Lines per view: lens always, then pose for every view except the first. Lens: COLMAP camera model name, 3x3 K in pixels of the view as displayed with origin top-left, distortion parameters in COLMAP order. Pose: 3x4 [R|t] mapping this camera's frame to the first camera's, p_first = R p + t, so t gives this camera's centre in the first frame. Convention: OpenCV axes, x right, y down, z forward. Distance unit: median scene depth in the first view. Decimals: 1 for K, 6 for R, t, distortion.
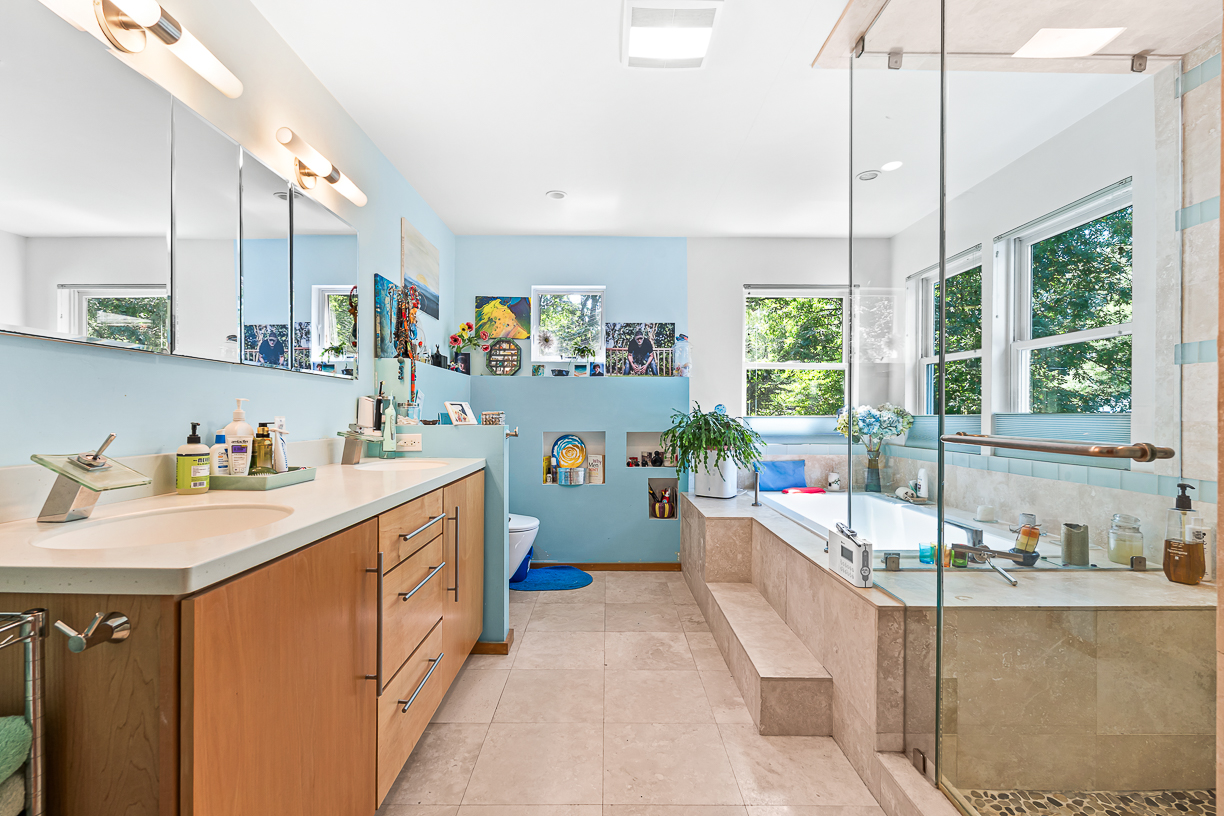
lens RADIAL K [[546.7, 0, 611.2], [0, 546.7, 411.8], [0, 0, 1]] dist [-0.001425, -0.000457]
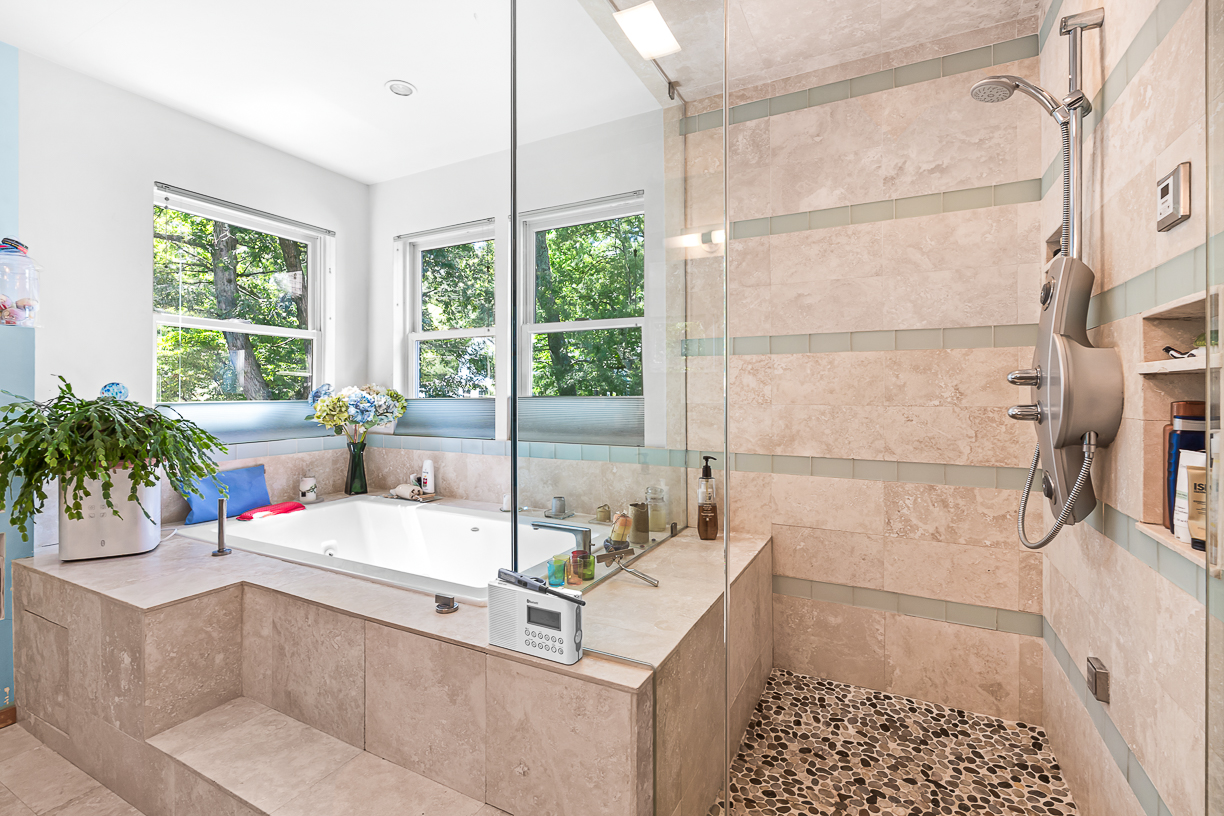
lens RADIAL K [[543.7, 0, 613.6], [0, 543.7, 391.5], [0, 0, 1]] dist [-0.008566, -0.000144]
pose [[0.462206, -0.001377, 0.886772, -0.064592], [-0.000520, 0.999998, 0.001824, -0.007373], [-0.886772, -0.001304, 0.462204, 0.385534]]
